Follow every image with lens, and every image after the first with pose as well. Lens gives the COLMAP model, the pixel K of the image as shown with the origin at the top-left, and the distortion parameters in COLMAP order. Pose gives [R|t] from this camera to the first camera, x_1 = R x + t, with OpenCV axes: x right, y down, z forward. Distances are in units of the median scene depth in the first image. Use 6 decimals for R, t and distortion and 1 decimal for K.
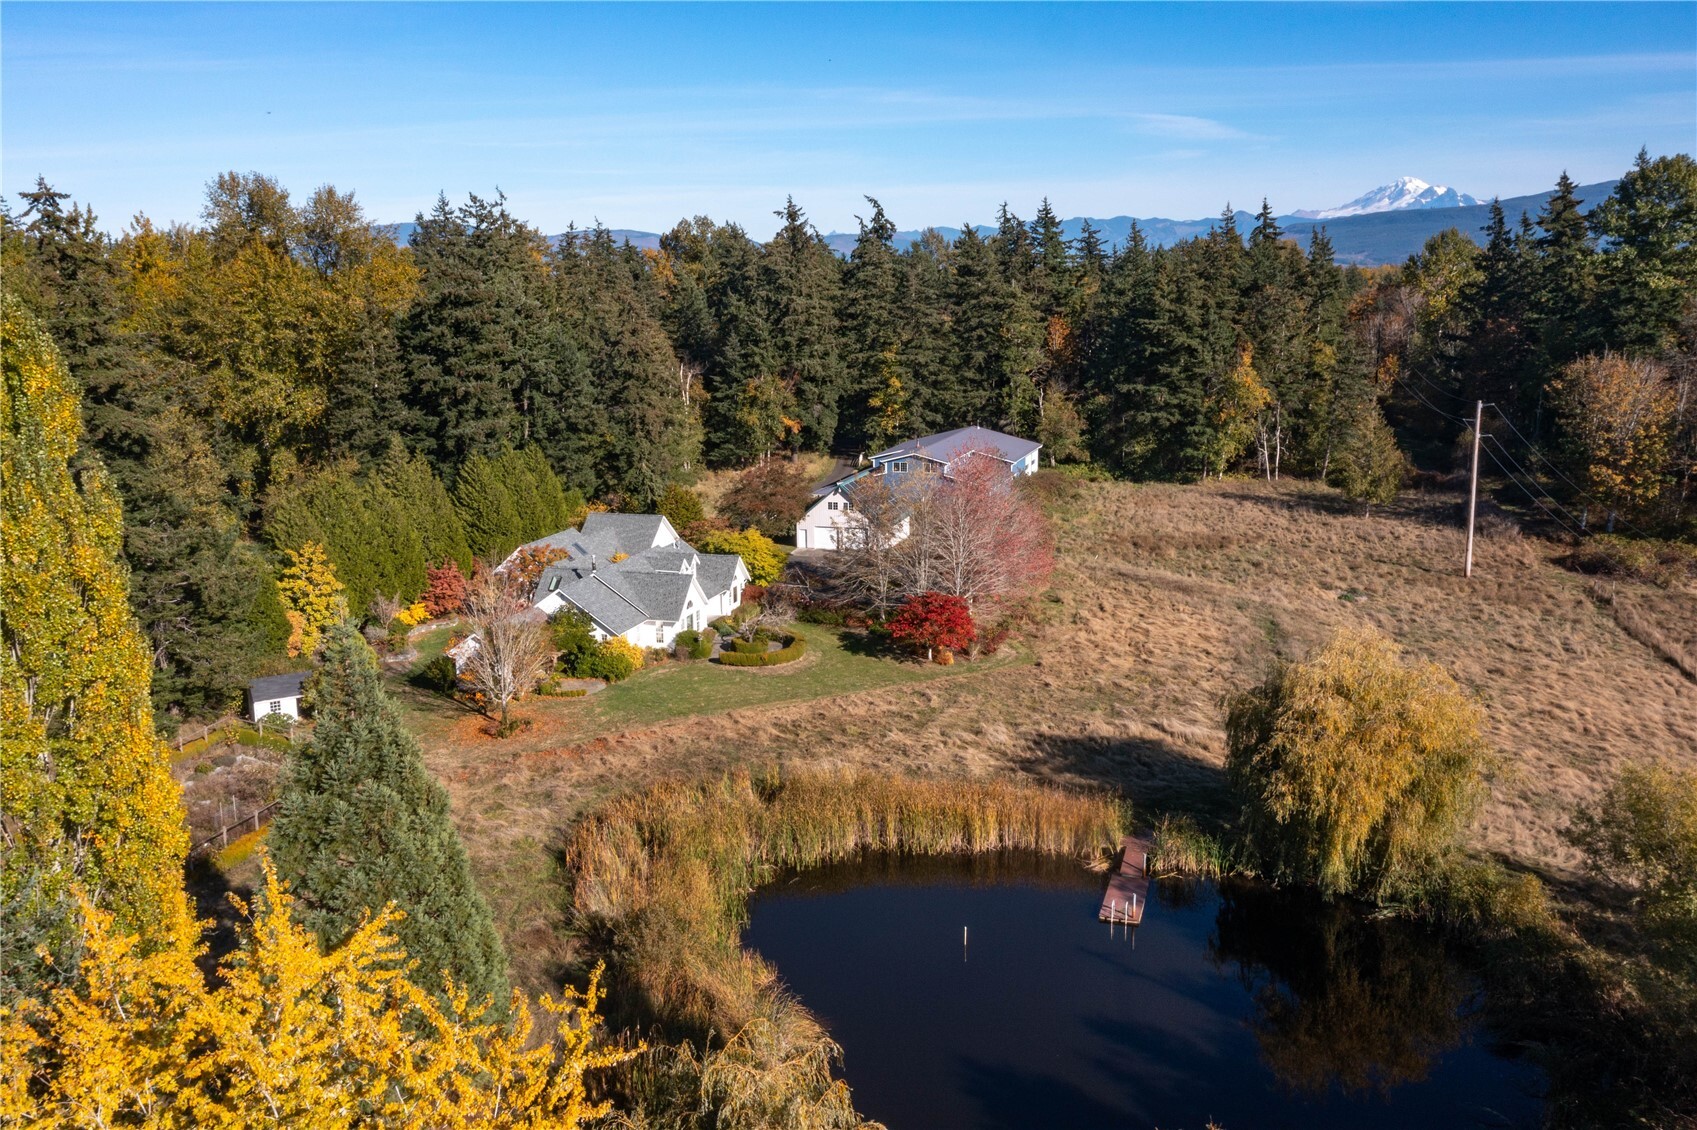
lens RADIAL K [[1332.5, 0, 847.2], [0, 1332.5, 564.8], [0, 0, 1]] dist [-0.015547, 0.007824]
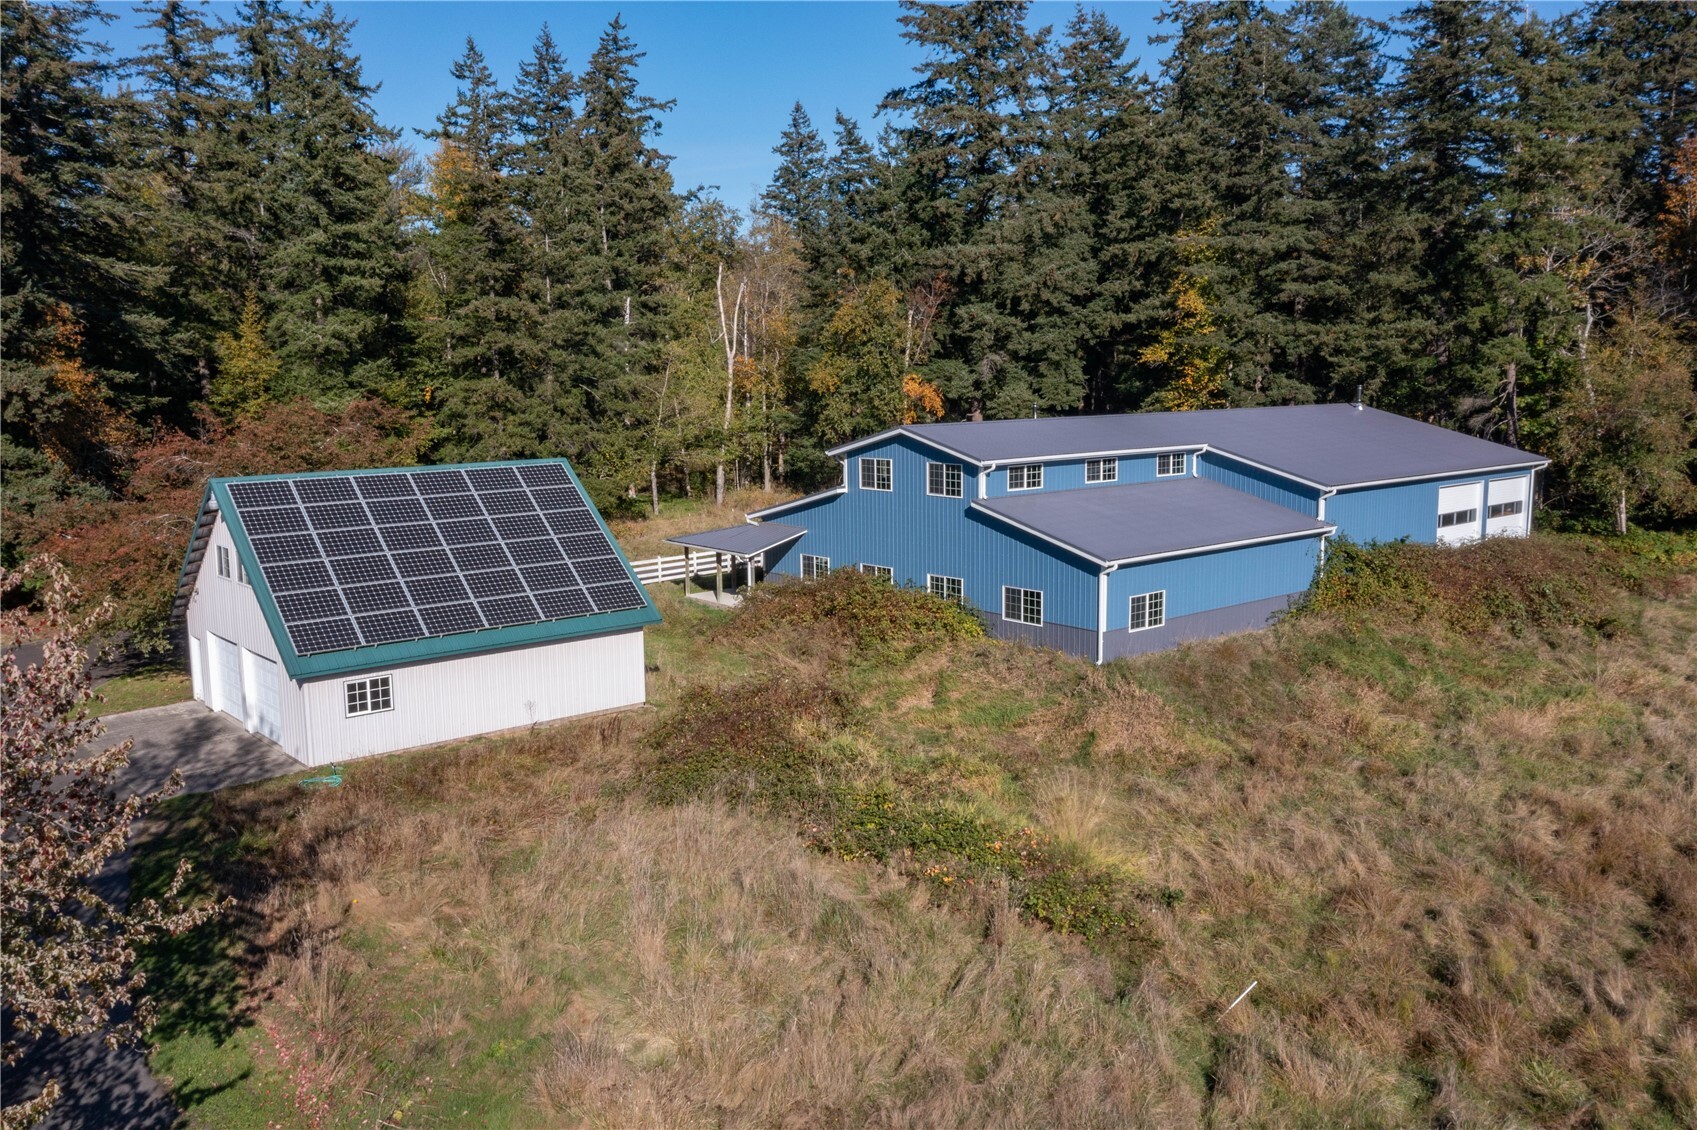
lens RADIAL K [[1332.5, 0, 846.0], [0, 1332.5, 566.2], [0, 0, 1]] dist [-0.015547, 0.007824]
pose [[0.842698, 0.082052, -0.532097, 0.229035], [-0.108266, 0.993956, -0.018190, -0.051078], [0.527388, 0.072937, 0.846488, 0.817844]]
